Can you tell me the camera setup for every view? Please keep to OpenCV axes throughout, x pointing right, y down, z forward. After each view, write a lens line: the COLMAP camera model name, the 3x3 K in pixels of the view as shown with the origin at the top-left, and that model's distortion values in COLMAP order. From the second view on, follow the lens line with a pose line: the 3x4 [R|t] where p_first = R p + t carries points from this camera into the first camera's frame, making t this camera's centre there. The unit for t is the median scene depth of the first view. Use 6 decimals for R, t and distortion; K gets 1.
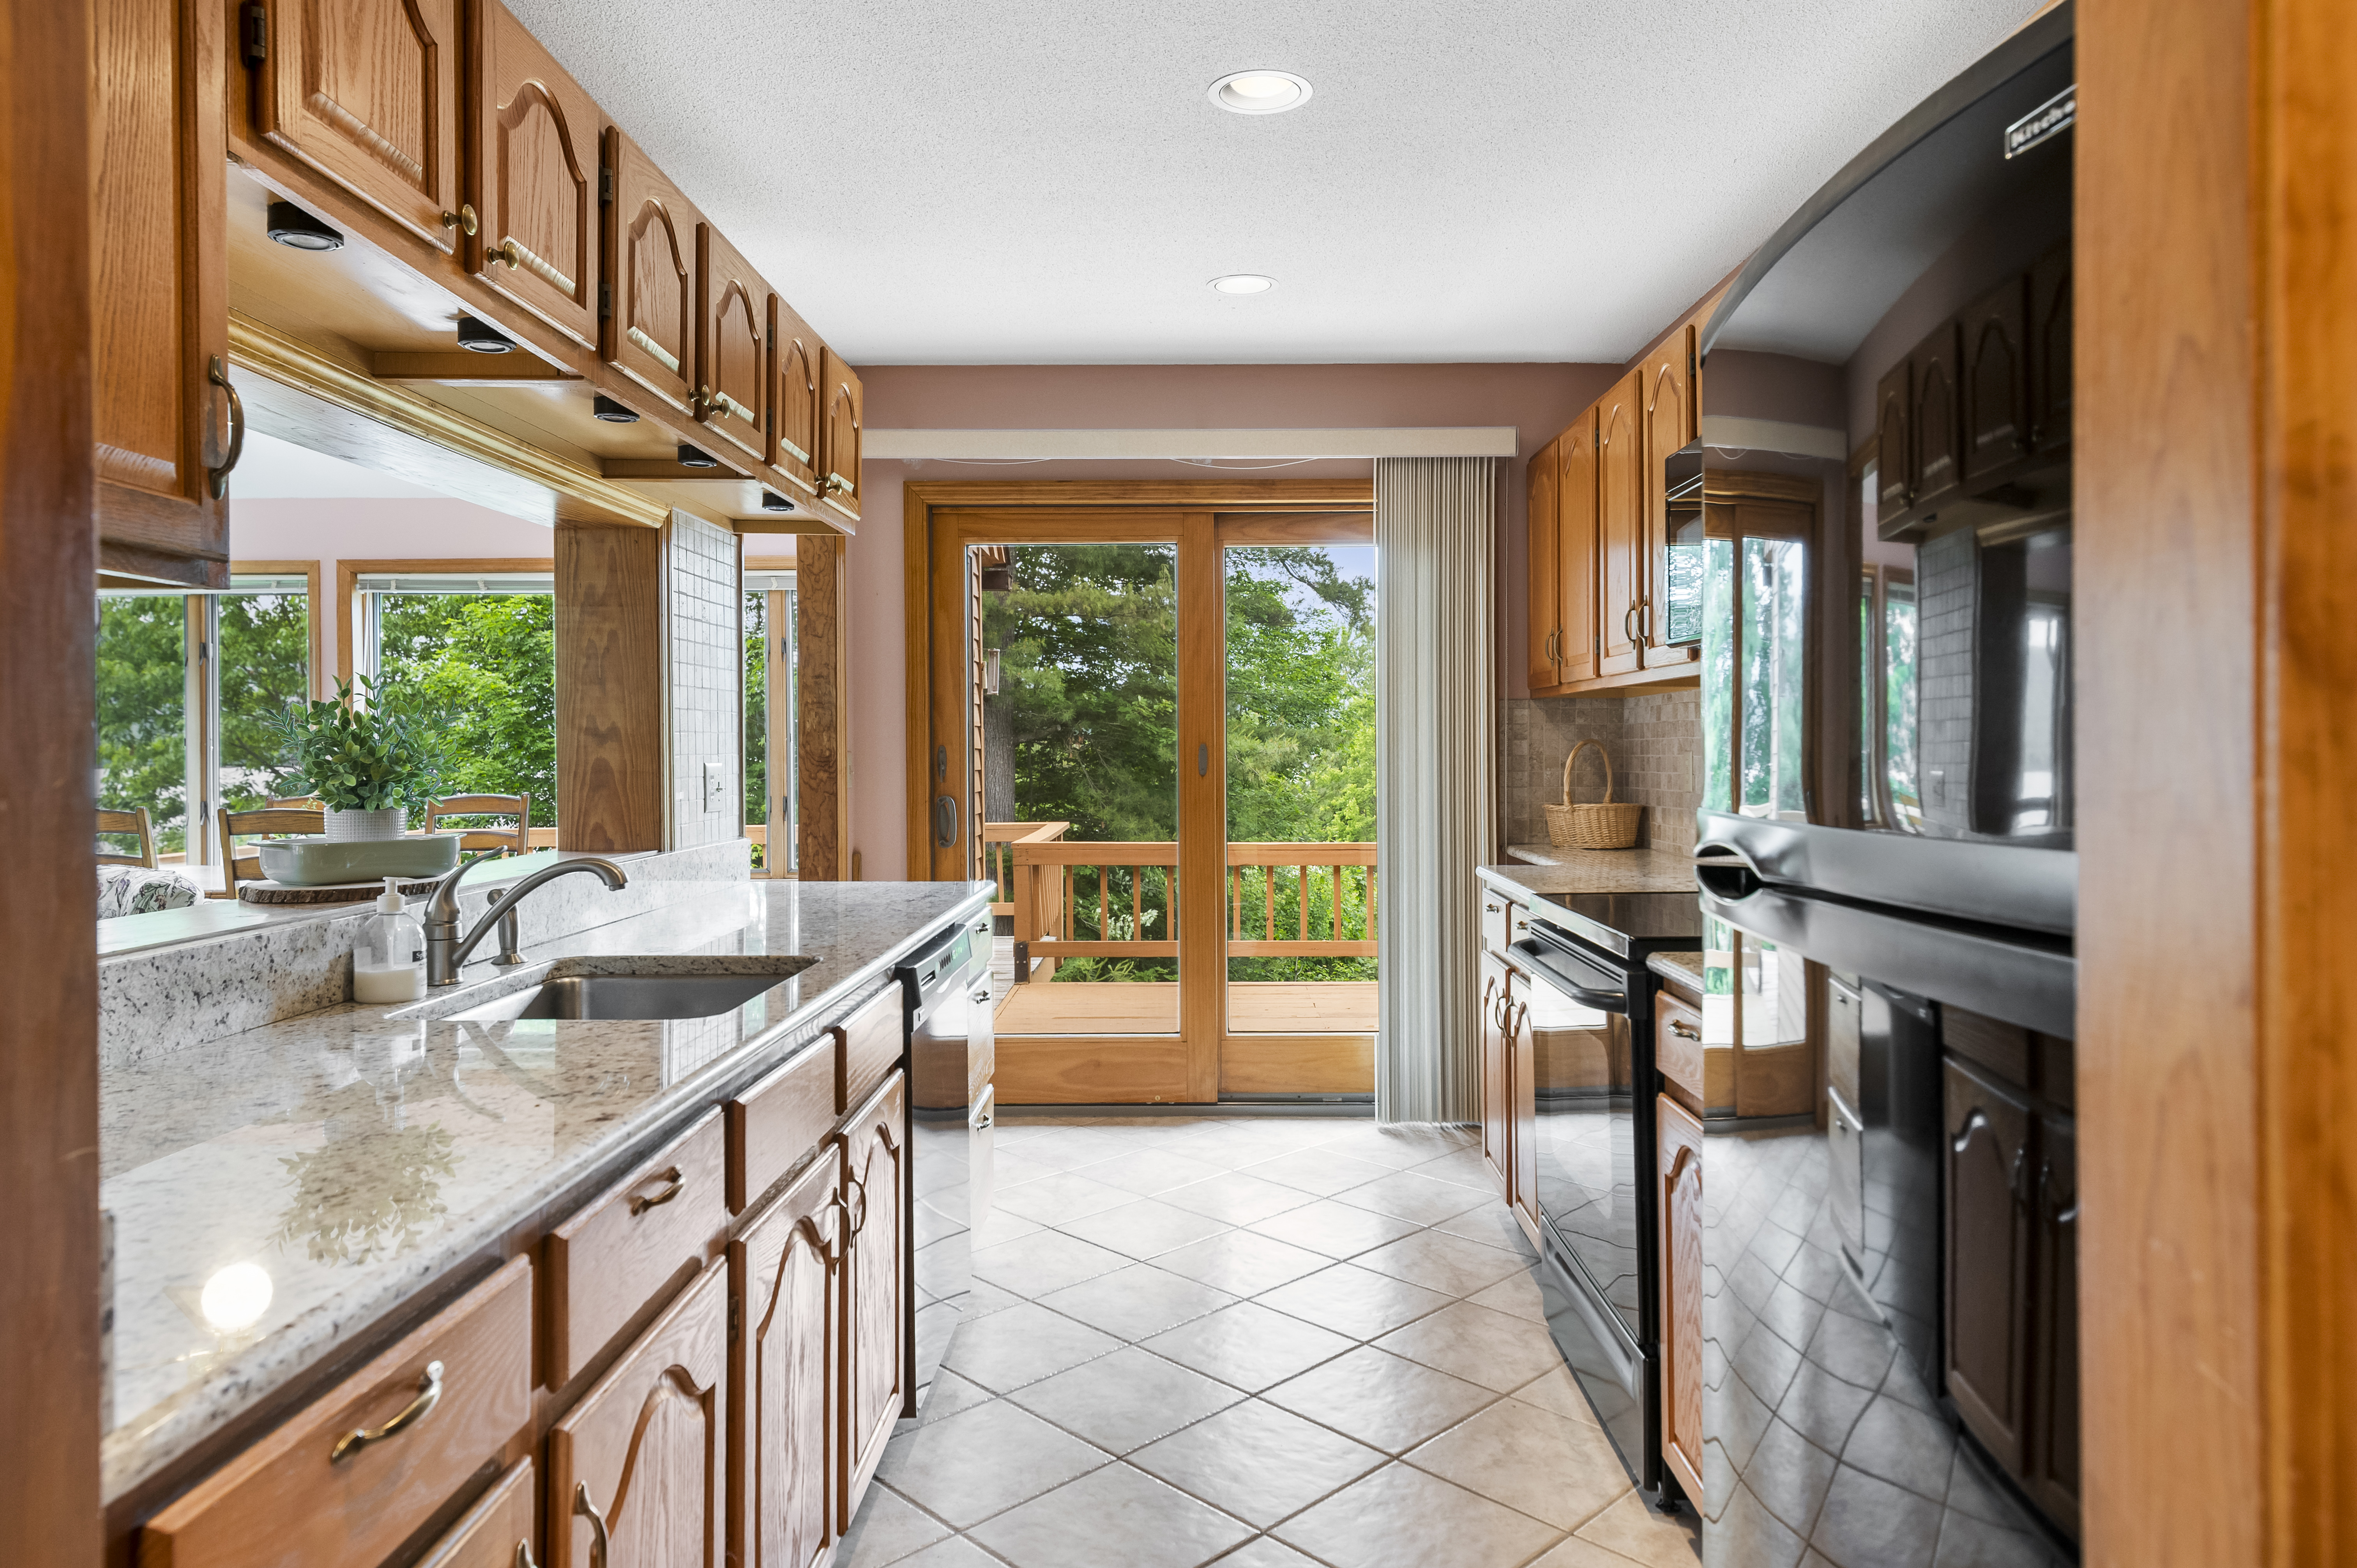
lens RADIAL K [[1458.8, 0, 1178.5], [0, 1458.8, 784.0], [0, 0, 1]] dist [0.012759, -0.004773]
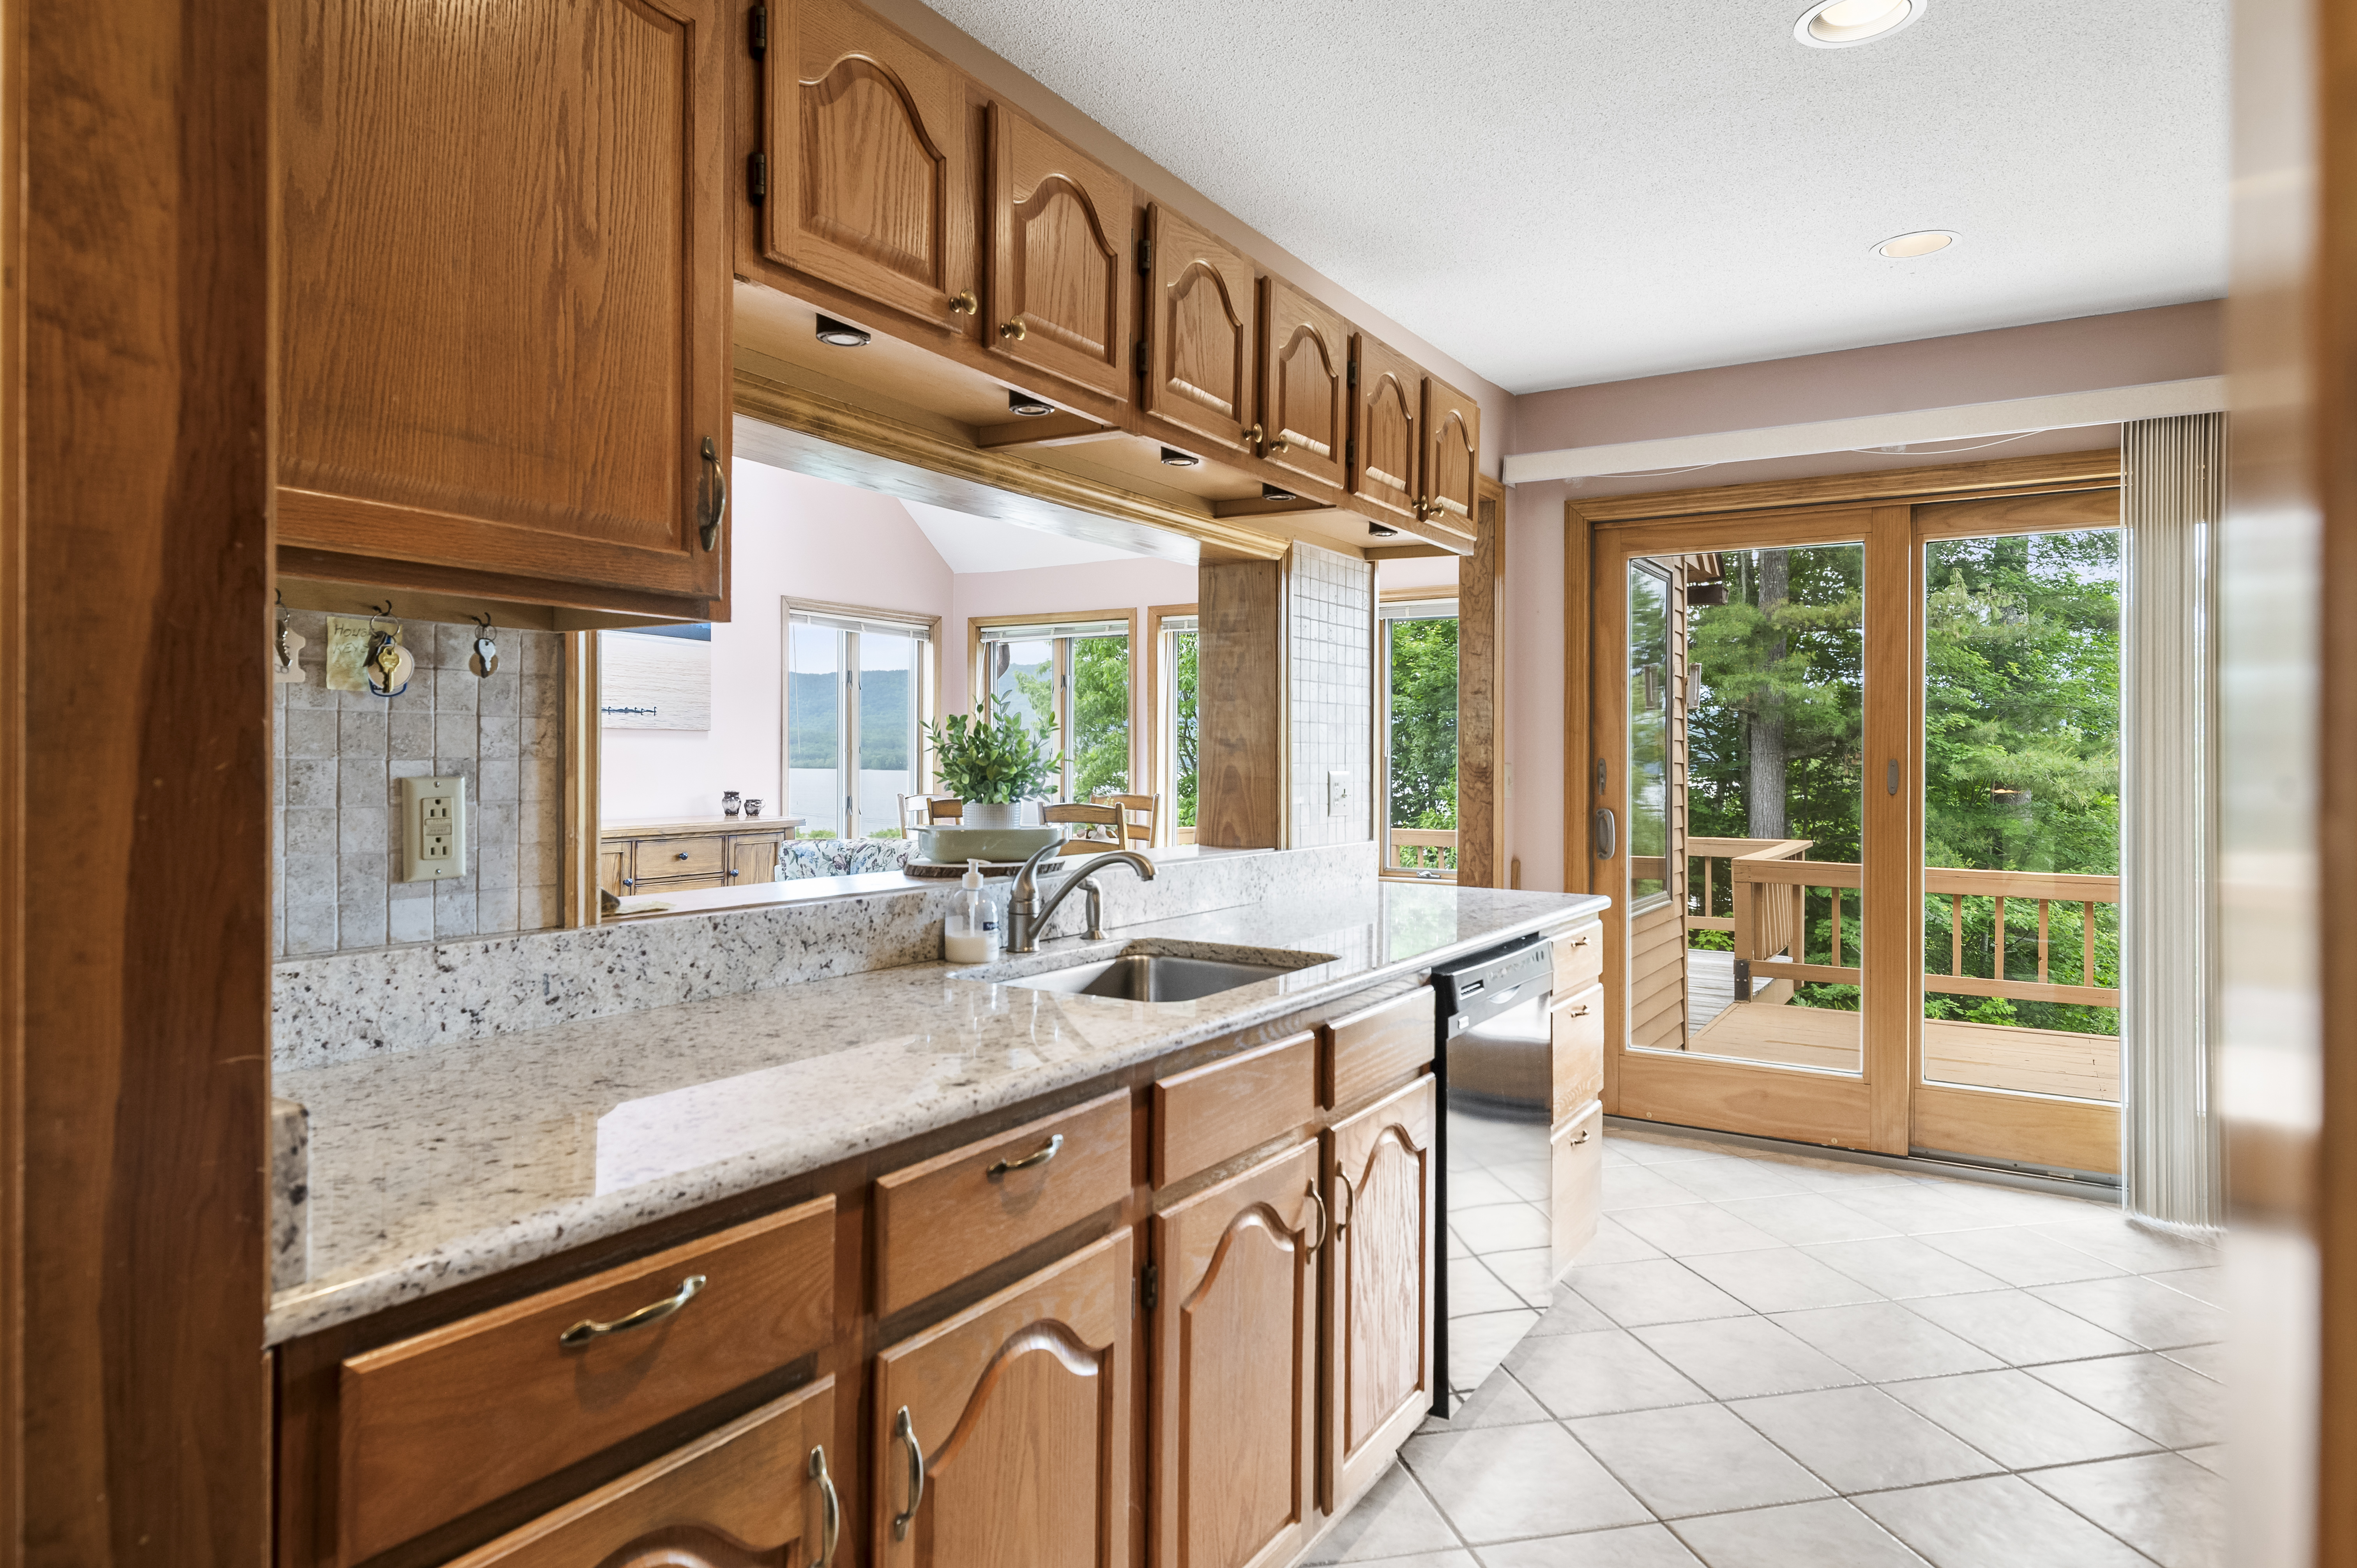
lens RADIAL K [[1339.3, 0, 1178.5], [0, 1339.3, 784.0], [0, 0, 1]] dist [0.005022, -0.002790]
pose [[0.855506, 0.019828, -0.517413, 0.130606], [-0.024010, 0.999711, -0.001390, -0.000892], [0.517236, 0.013613, 0.855735, 0.102411]]
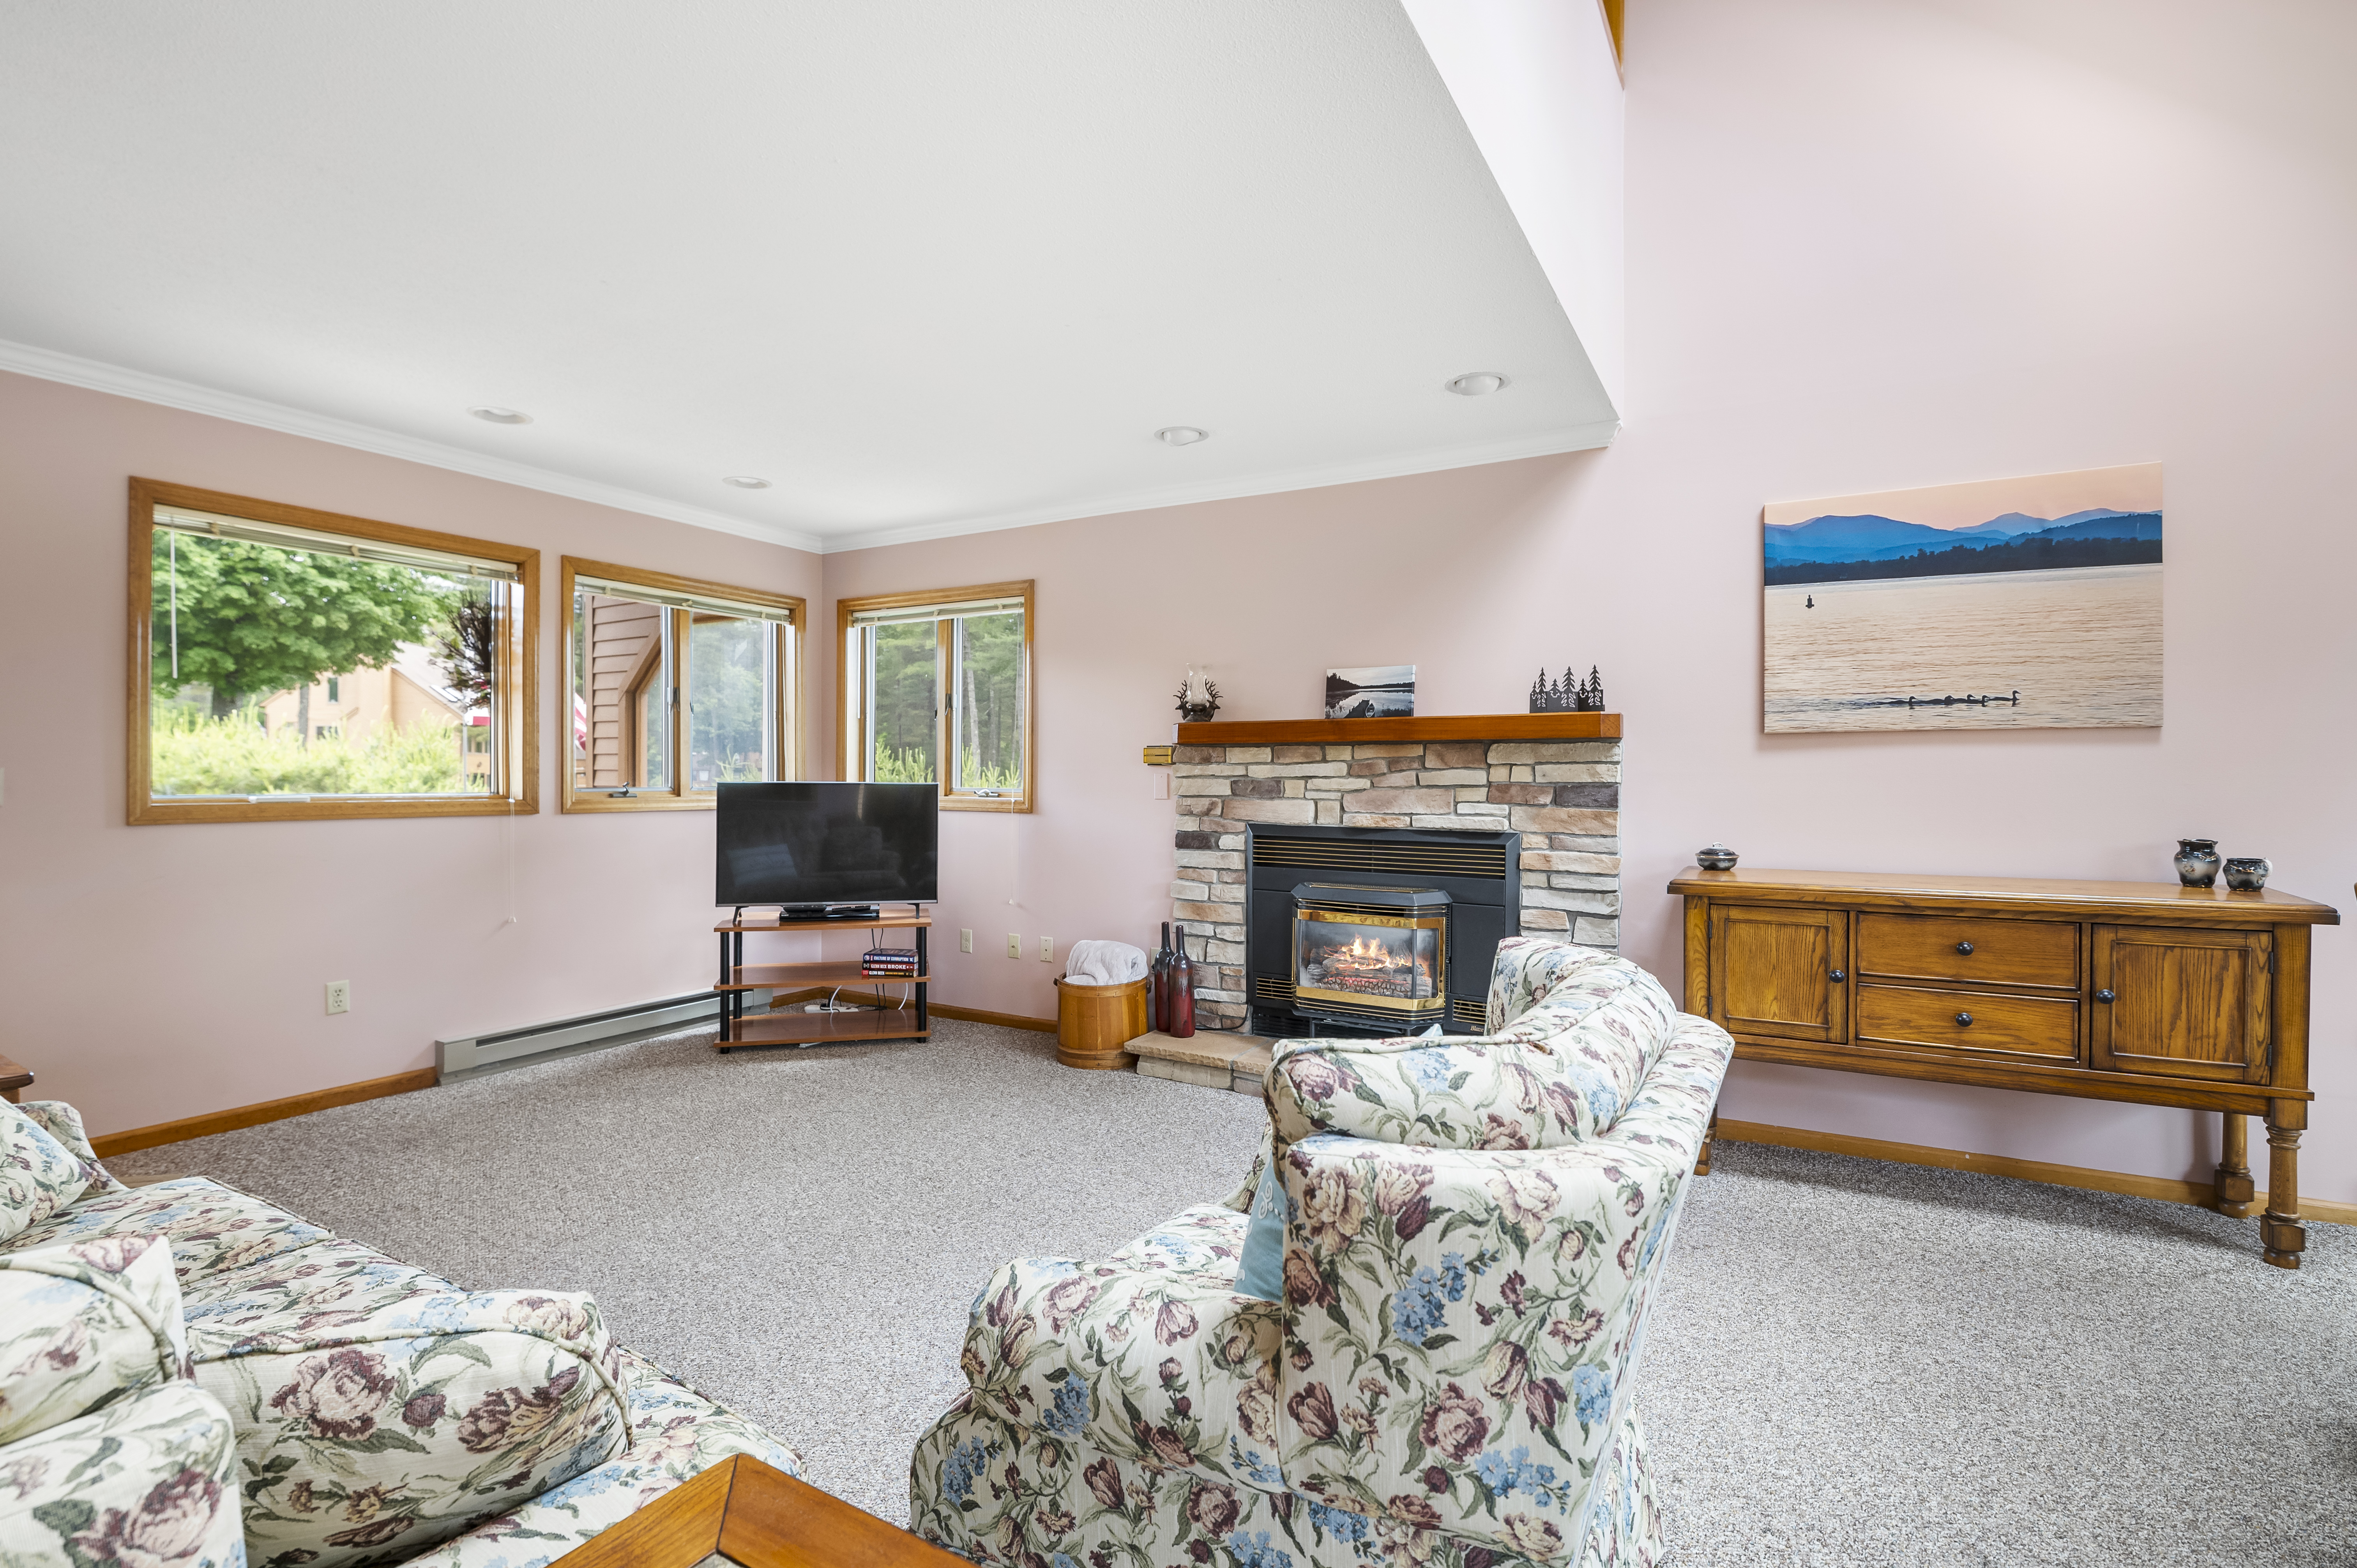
lens RADIAL K [[1079.9, 0, 1178.5], [0, 1079.9, 784.0], [0, 0, 1]] dist [-0.002683, -0.008999]
pose [[-0.479207, 0.007766, -0.877668, -0.628304], [-0.024749, 0.999444, 0.022356, -0.030098], [0.877353, 0.032435, -0.478748, 1.740934]]
